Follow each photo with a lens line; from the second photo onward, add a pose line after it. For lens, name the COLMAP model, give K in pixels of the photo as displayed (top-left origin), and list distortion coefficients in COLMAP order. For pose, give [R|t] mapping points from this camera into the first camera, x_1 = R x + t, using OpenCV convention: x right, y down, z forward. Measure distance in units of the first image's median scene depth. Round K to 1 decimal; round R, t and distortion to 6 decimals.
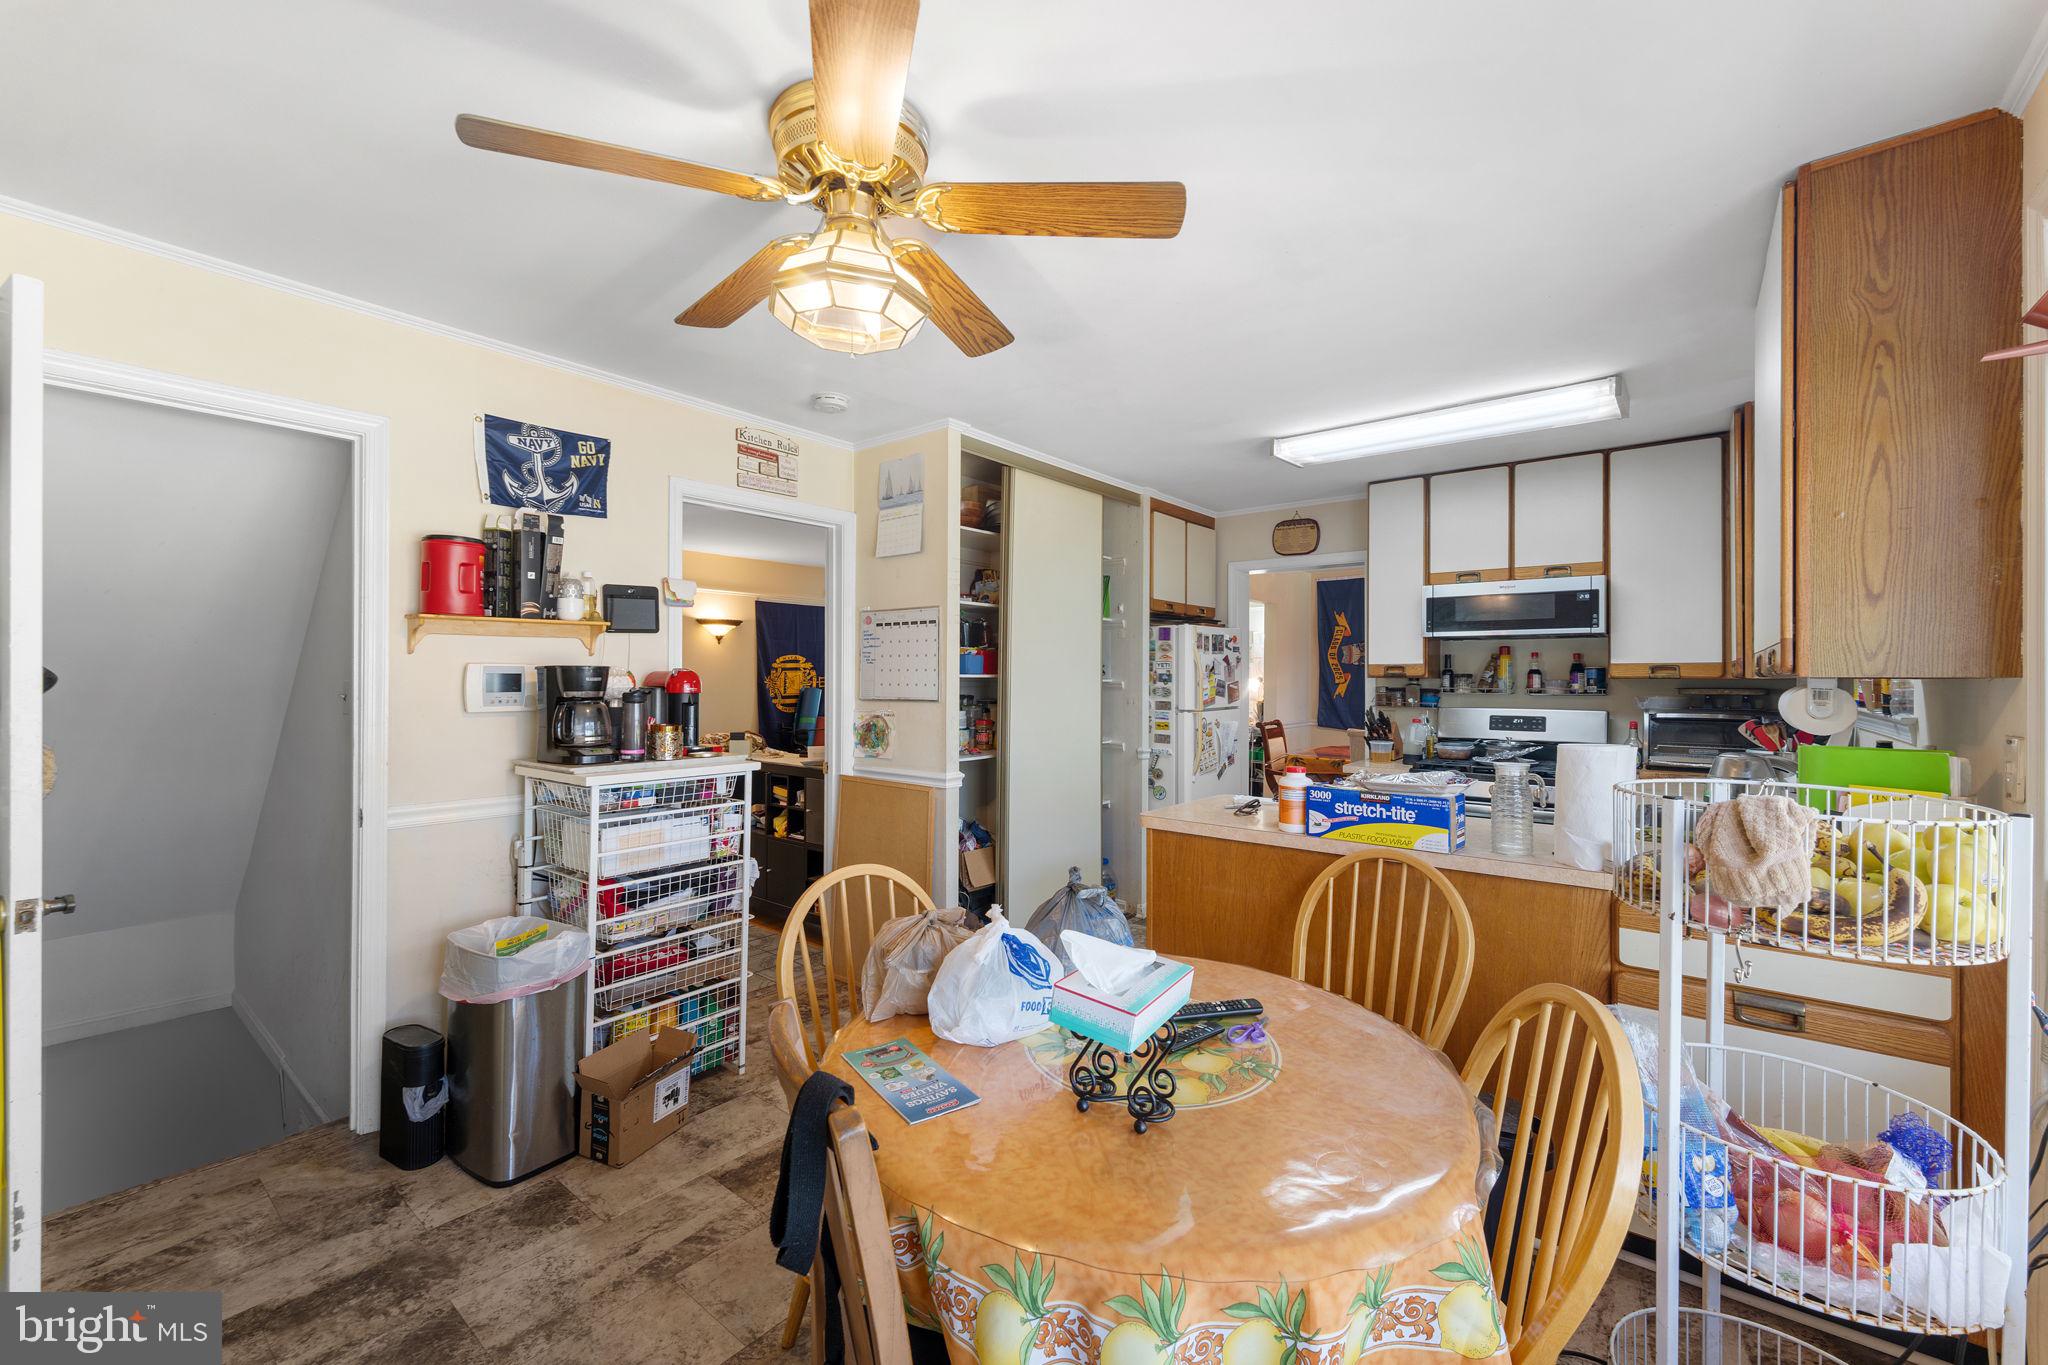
lens RADIAL K [[822.6, 0, 1026.9], [0, 822.6, 677.5], [0, 0, 1]] dist [-0.002298, 0.000551]
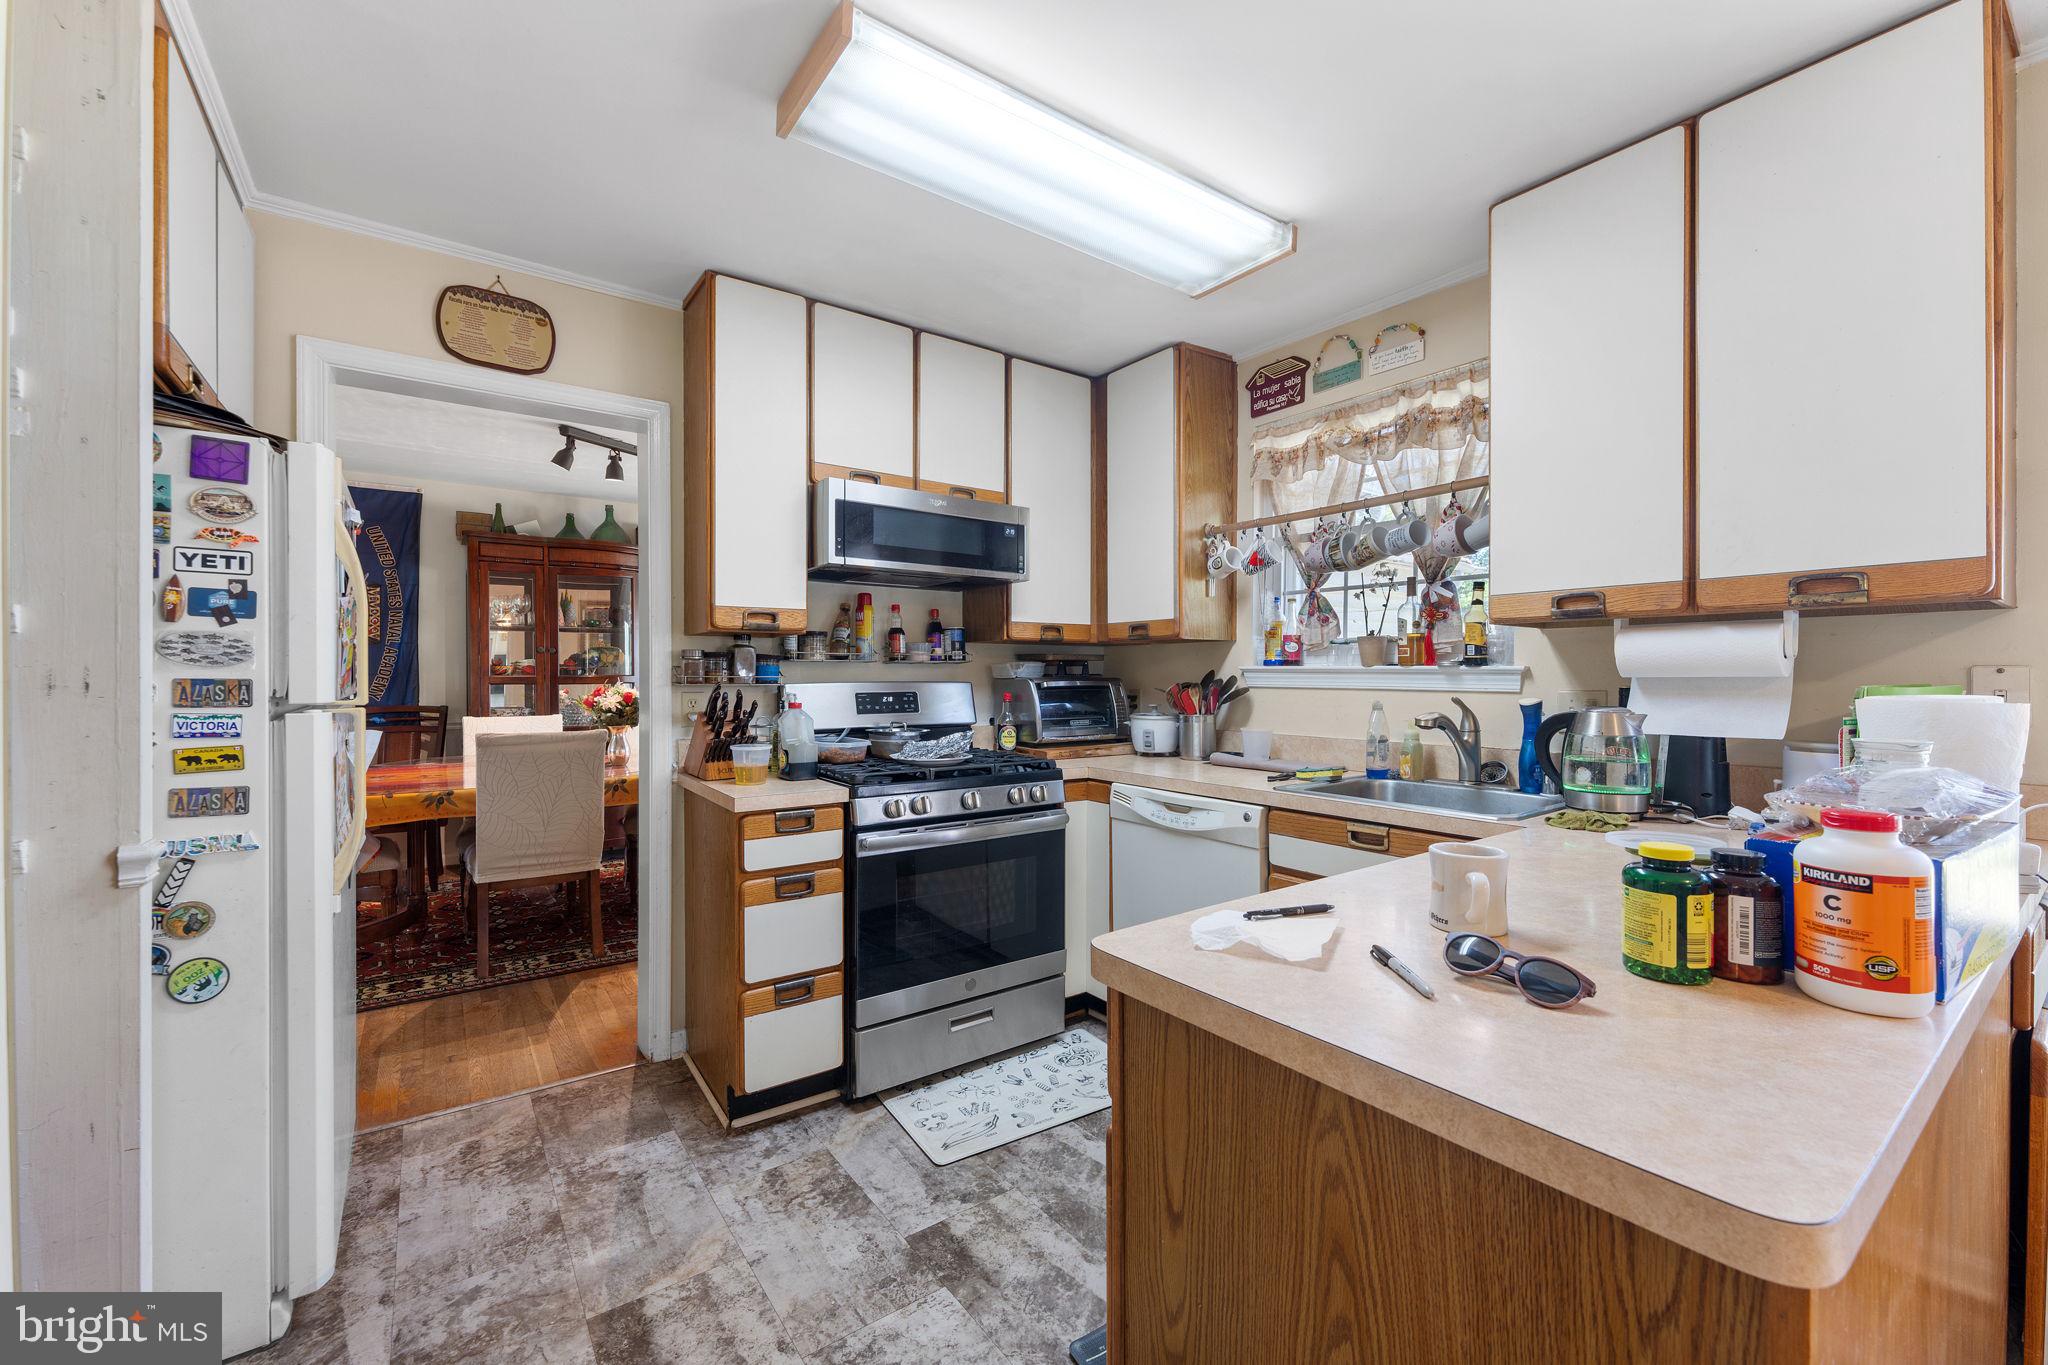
lens RADIAL K [[822.6, 0, 1016.9], [0, 822.6, 676.4], [0, 0, 1]] dist [-0.002298, 0.000551]
pose [[0.266793, -0.004860, 0.963741, -0.049878], [0.000985, 0.999988, 0.004770, 0.026745], [-0.963753, -0.000323, 0.266795, 0.632823]]
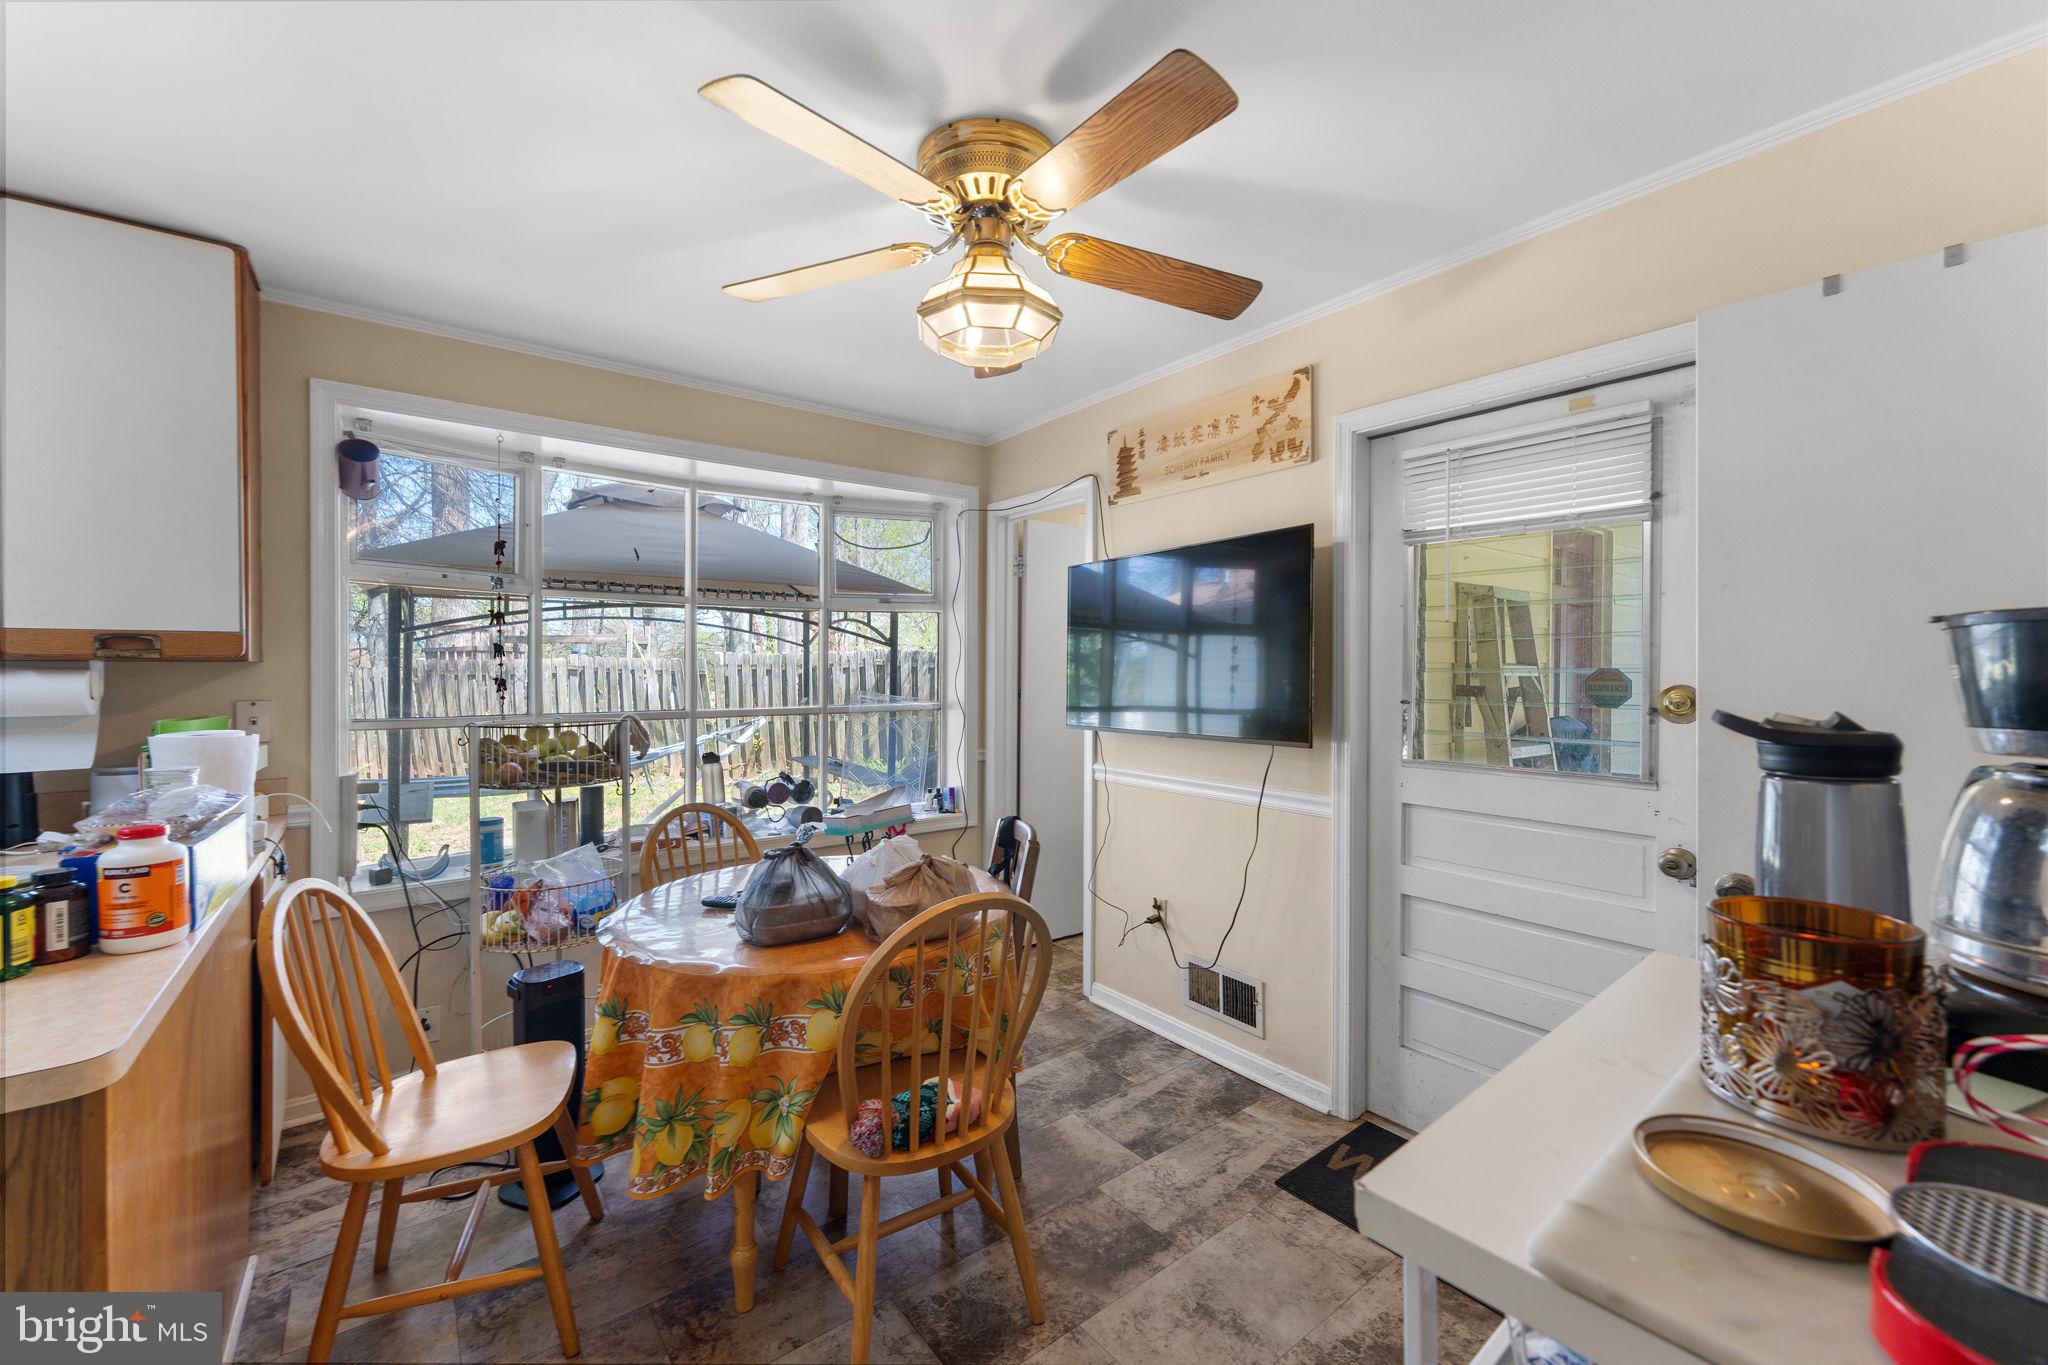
lens RADIAL K [[822.6, 0, 1014.9], [0, 822.6, 676.5], [0, 0, 1]] dist [-0.002298, 0.000551]
pose [[-0.969863, -0.008014, 0.243519, -0.176301], [-0.005675, 0.999931, 0.010306, 0.003227], [-0.243585, 0.008613, -0.969841, 0.697957]]
